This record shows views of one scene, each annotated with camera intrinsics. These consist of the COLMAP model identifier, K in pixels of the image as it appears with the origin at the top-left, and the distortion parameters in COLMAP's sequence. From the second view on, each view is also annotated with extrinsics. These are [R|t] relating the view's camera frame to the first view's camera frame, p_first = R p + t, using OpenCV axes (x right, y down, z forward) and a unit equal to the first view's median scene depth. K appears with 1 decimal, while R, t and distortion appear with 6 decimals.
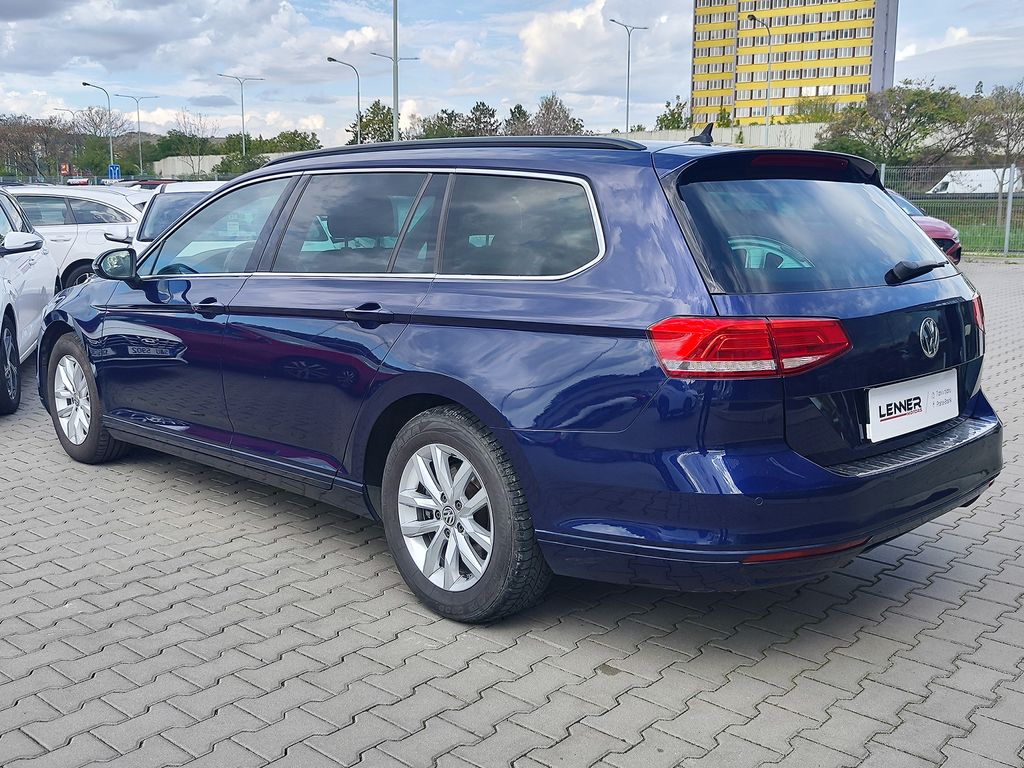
lens RADIAL K [[1062.8, 0, 517.2], [0, 1062.8, 386.2], [0, 0, 1]] dist [0.003548, 0.003924]
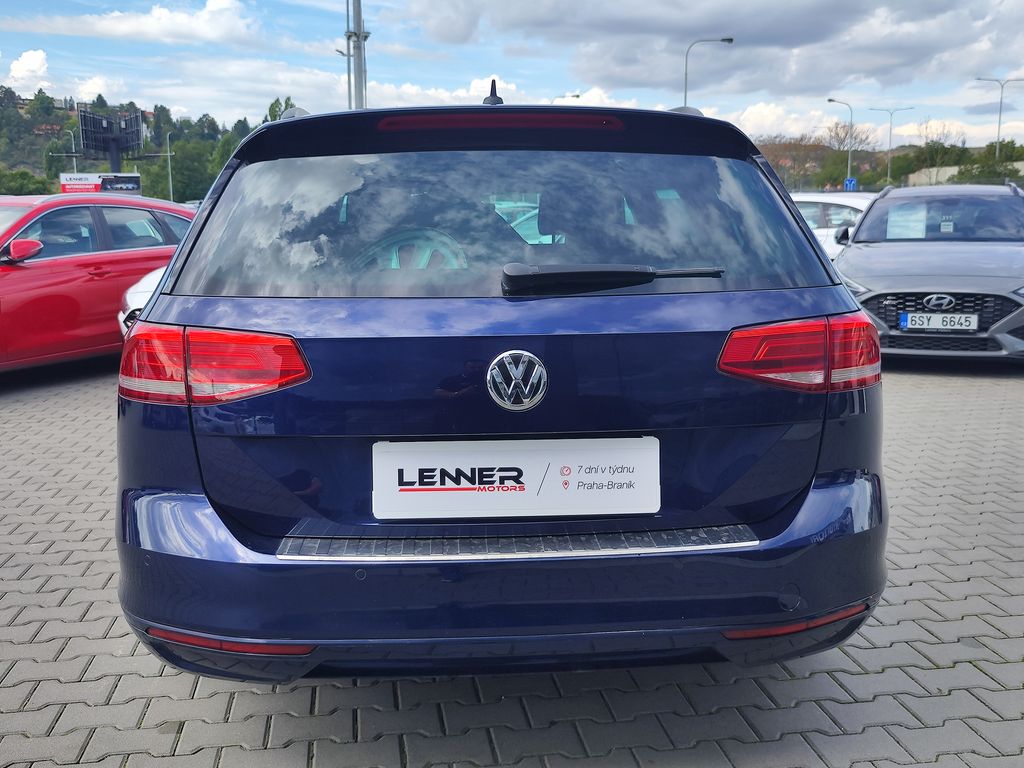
lens RADIAL K [[1062.8, 0, 517.2], [0, 1062.8, 386.2], [0, 0, 1]] dist [0.003548, 0.003924]
pose [[0.751203, 0.094828, -0.653224, 0.049014], [-0.103729, 0.994290, 0.025052, -0.003470], [0.651870, 0.048939, 0.756750, 0.030511]]
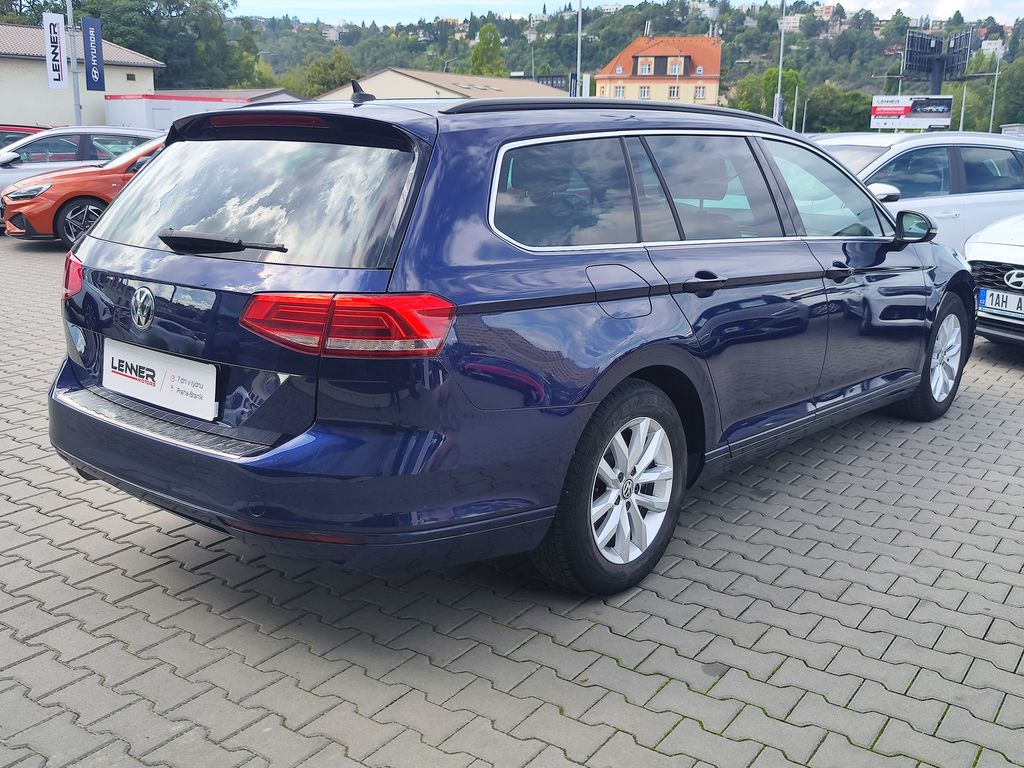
lens RADIAL K [[1062.8, 0, 517.2], [0, 1062.8, 386.2], [0, 0, 1]] dist [0.003548, 0.003924]
pose [[0.079352, 0.229271, -0.970123, 0.081368], [-0.185370, 0.959611, 0.211624, -0.014571], [0.979460, 0.163038, 0.118647, 0.073861]]
